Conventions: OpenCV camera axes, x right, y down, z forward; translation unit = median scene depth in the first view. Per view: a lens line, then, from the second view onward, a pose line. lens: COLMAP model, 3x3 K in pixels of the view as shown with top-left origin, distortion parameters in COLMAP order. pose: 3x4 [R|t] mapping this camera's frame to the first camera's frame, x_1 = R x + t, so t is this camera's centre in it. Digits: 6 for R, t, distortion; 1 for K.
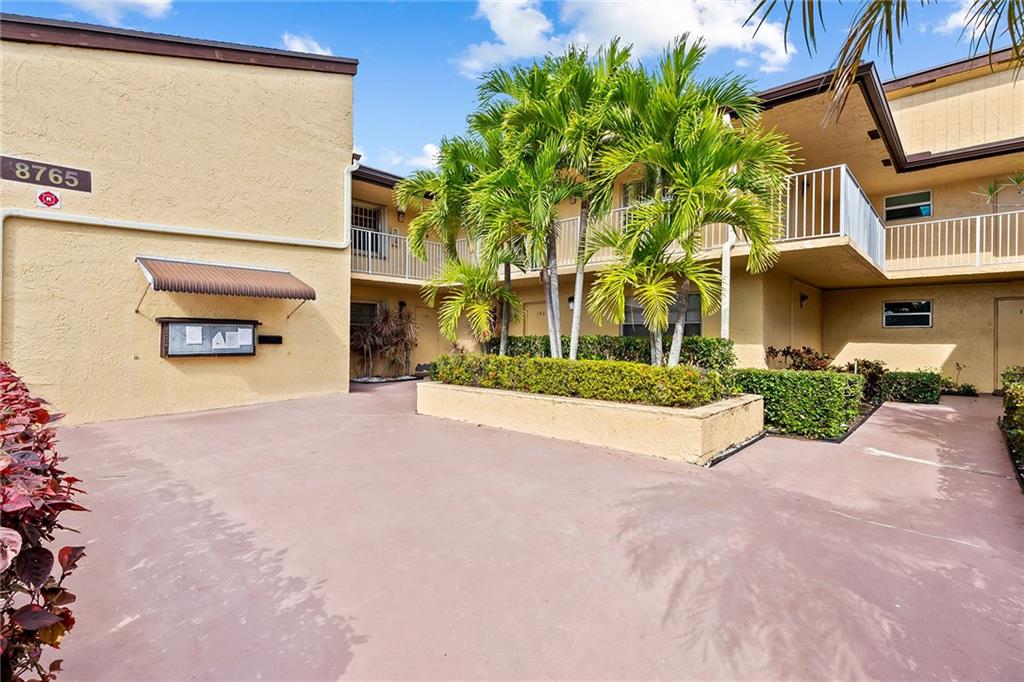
lens RADIAL K [[483.7, 0, 513.5], [0, 483.7, 338.6], [0, 0, 1]] dist [0.013924, -0.003402]
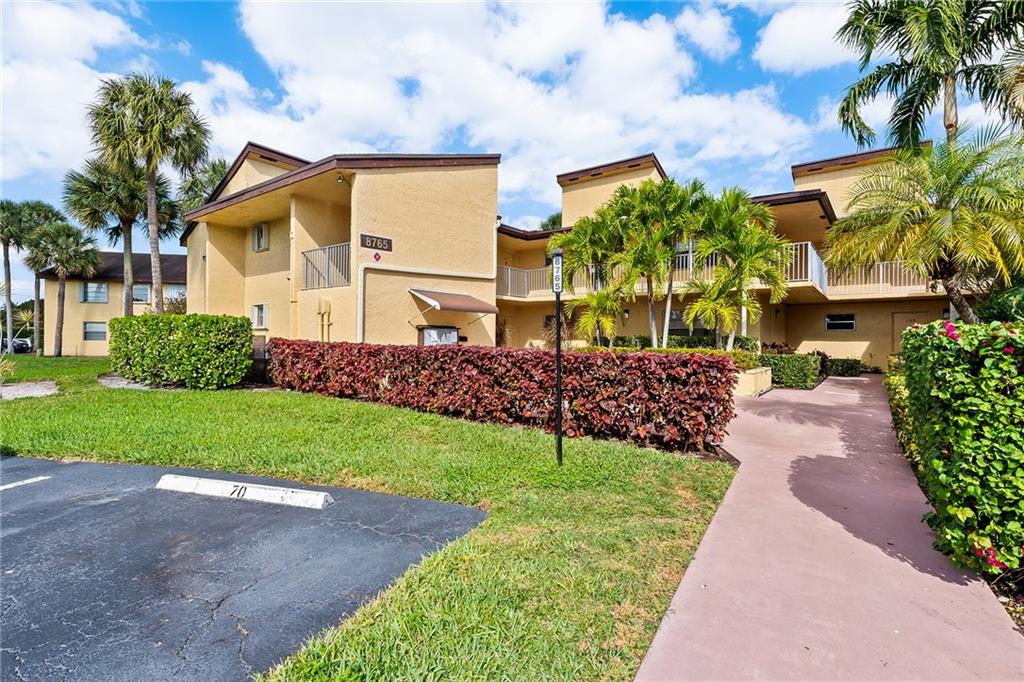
lens RADIAL K [[483.7, 0, 510.5], [0, 483.7, 338.5], [0, 0, 1]] dist [0.013924, -0.003402]
pose [[0.995743, -0.002185, 0.092145, -0.475016], [0.002825, 0.999973, -0.006816, 0.011567], [-0.092128, 0.007047, 0.995722, -0.553612]]
